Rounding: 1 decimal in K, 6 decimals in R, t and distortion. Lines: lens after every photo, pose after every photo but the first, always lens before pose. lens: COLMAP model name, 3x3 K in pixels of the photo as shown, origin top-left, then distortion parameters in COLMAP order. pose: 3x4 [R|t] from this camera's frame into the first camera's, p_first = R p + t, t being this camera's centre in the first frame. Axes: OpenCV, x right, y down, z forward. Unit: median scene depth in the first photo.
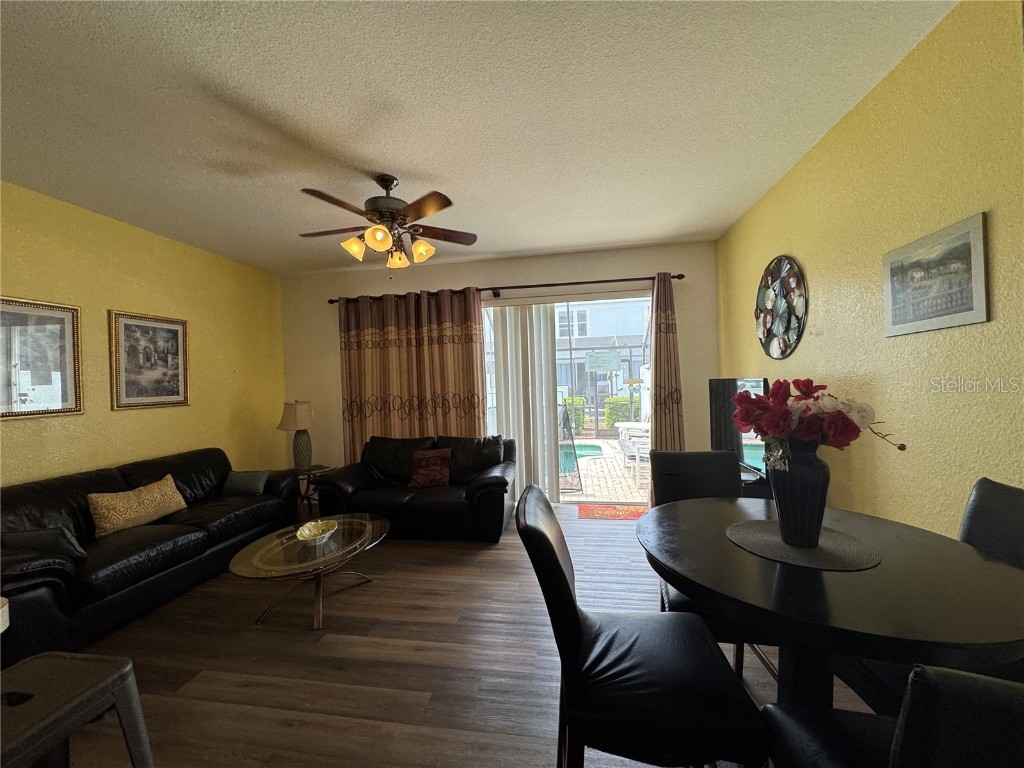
lens RADIAL K [[409.7, 0, 510.1], [0, 409.7, 380.2], [0, 0, 1]] dist [-0.002324, -0.000038]
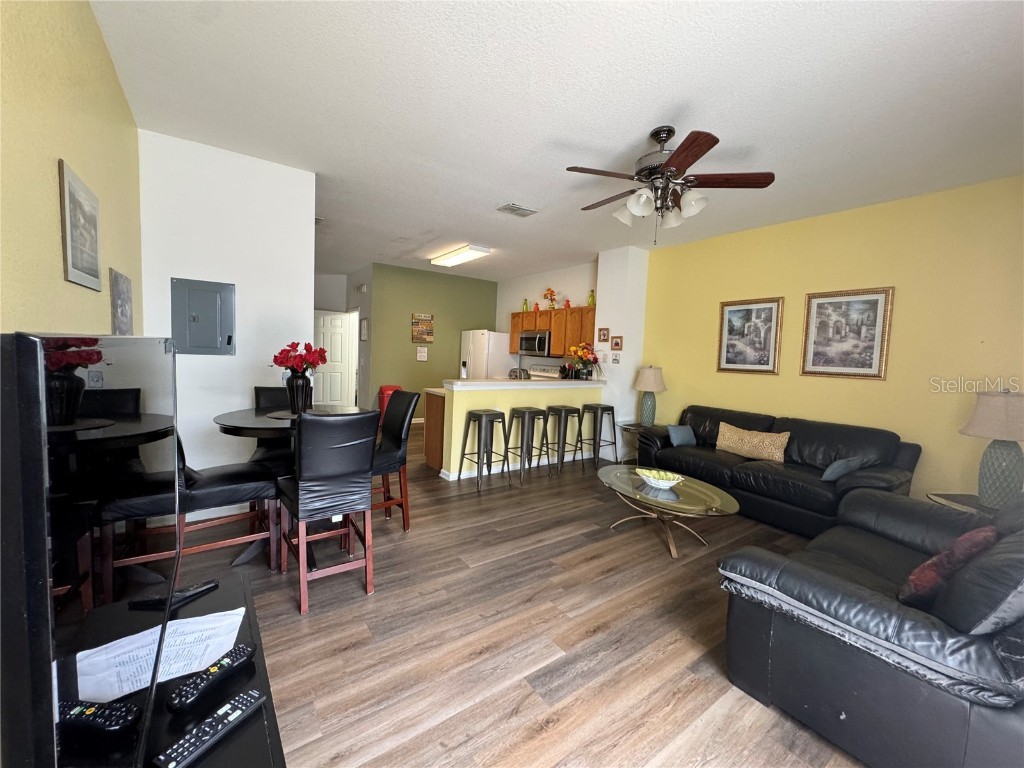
lens RADIAL K [[409.7, 0, 505.2], [0, 409.7, 379.4], [0, 0, 1]] dist [-0.002324, -0.000038]
pose [[-0.697437, 0.066519, -0.713552, 0.505216], [-0.009641, 0.994722, 0.102154, -0.028863], [0.716581, 0.078125, -0.693115, 1.109894]]
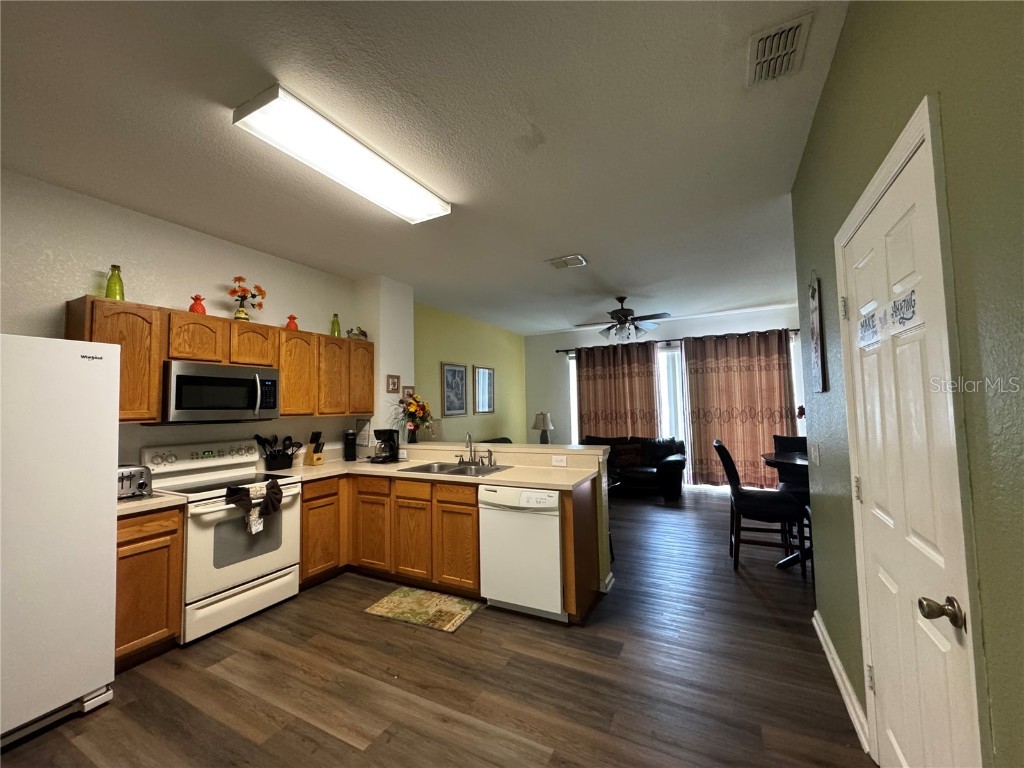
lens RADIAL K [[409.7, 0, 508.9], [0, 409.7, 381.9], [0, 0, 1]] dist [-0.002324, -0.000038]
pose [[0.947987, -0.011697, -0.318095, -0.121930], [-0.005005, 0.998653, -0.051639, 0.012818], [0.318271, 0.050545, 0.946652, -0.666050]]
